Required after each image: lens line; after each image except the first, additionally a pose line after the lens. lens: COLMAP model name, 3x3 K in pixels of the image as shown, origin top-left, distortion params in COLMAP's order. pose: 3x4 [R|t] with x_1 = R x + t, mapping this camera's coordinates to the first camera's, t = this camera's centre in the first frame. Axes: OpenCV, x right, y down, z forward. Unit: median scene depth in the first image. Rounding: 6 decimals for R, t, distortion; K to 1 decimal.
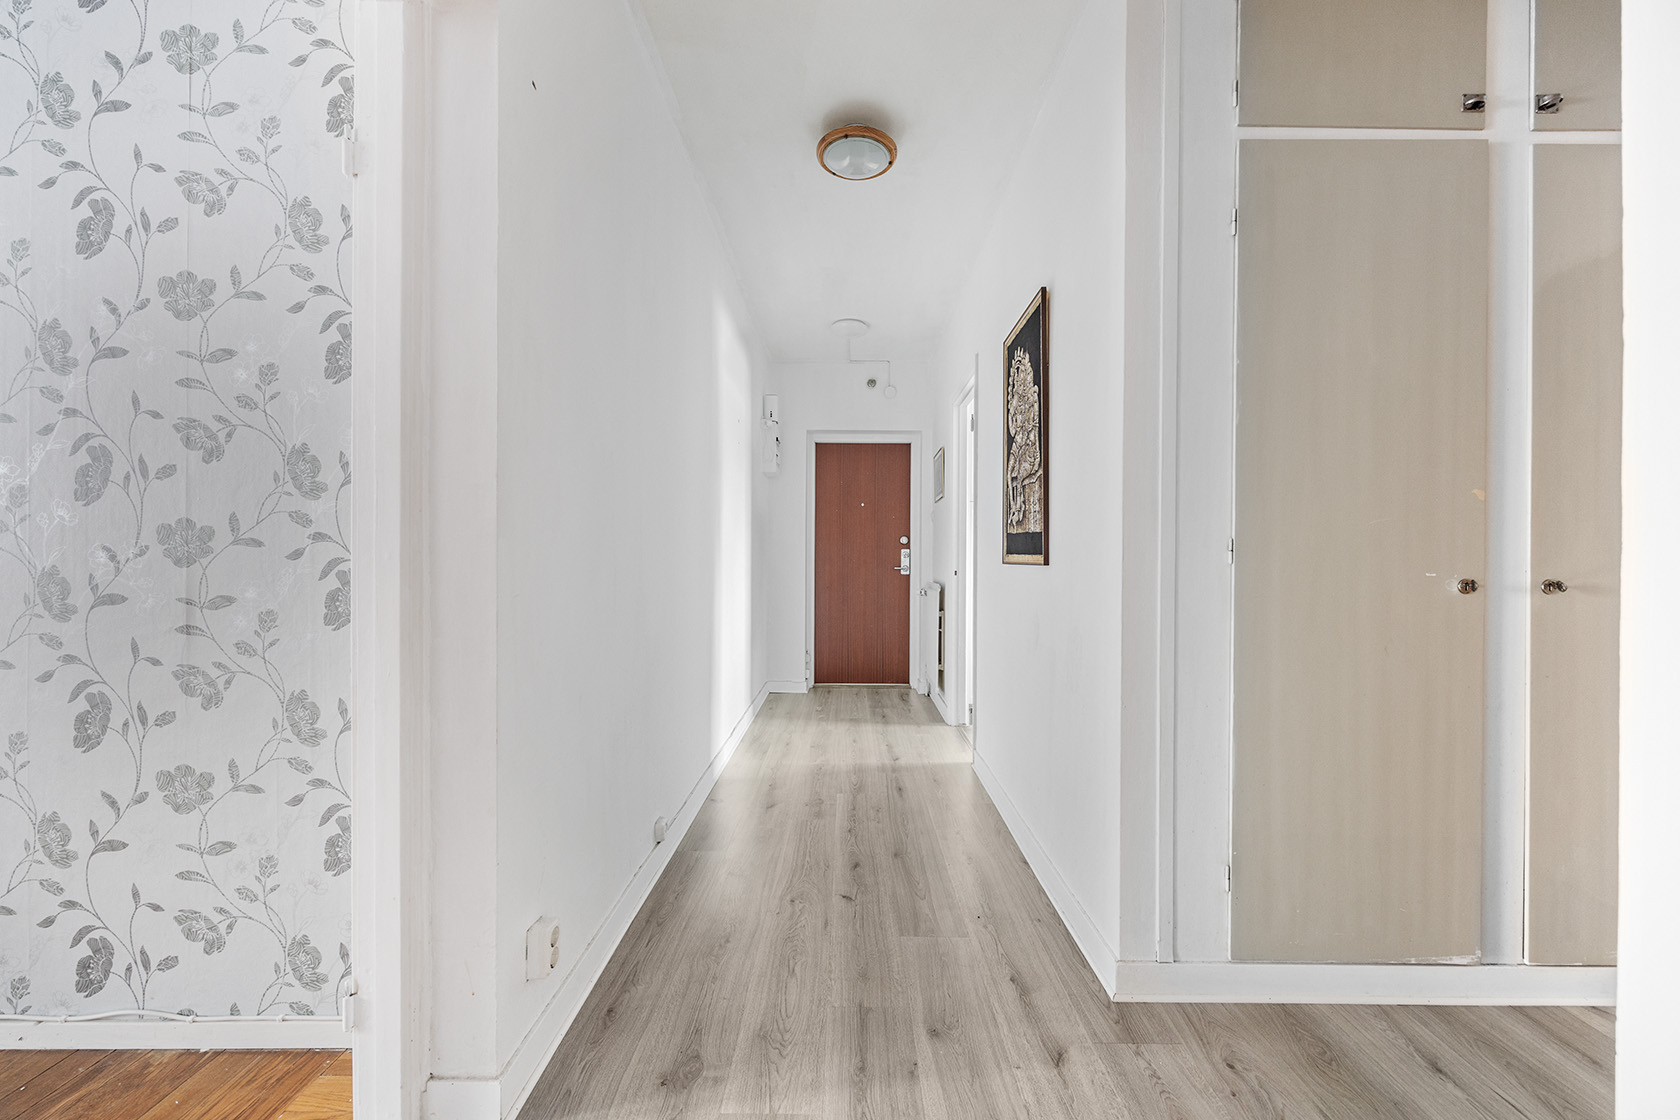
lens RADIAL K [[709.6, 0, 840.0], [0, 709.6, 560.0], [0, 0, 1]] dist [-0.001254, -0.000278]
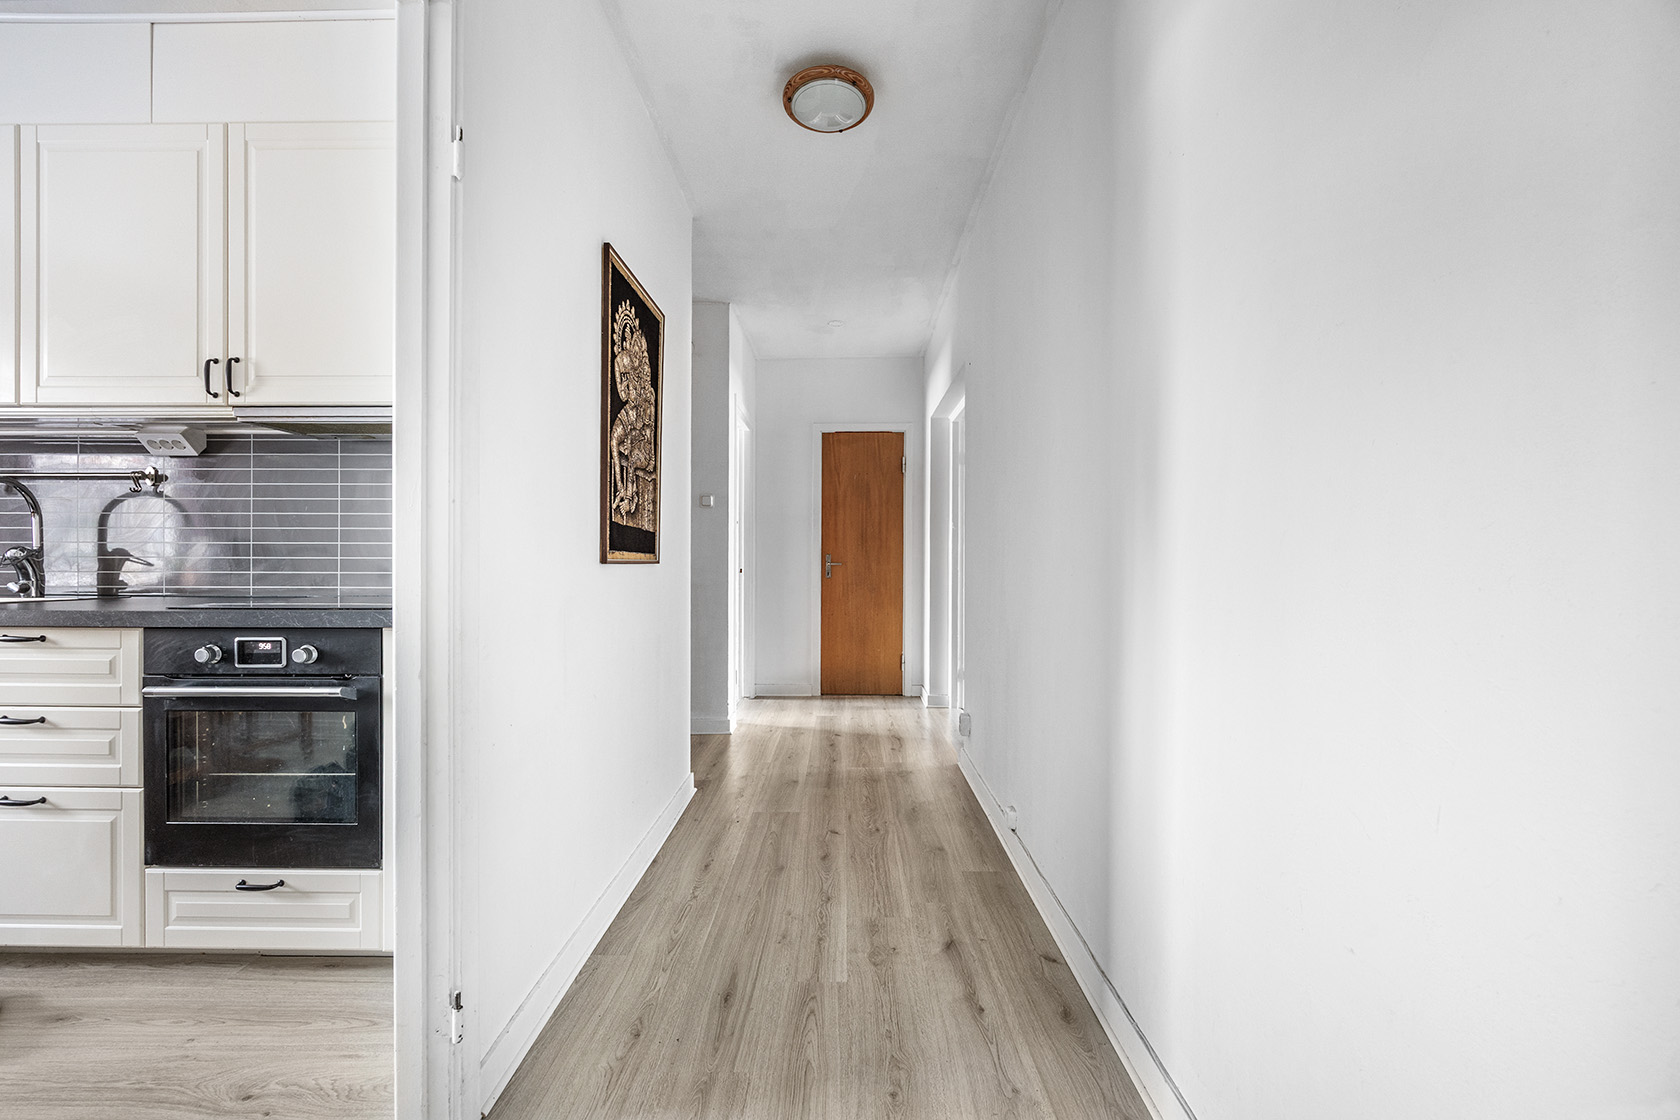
lens RADIAL K [[709.6, 0, 840.0], [0, 709.6, 560.0], [0, 0, 1]] dist [-0.001254, -0.000278]
pose [[-0.999973, -0.005341, -0.005129, 0.007886], [-0.005342, 0.999986, 0.000083, 0.000346], [0.005129, 0.000110, -0.999987, 2.030797]]
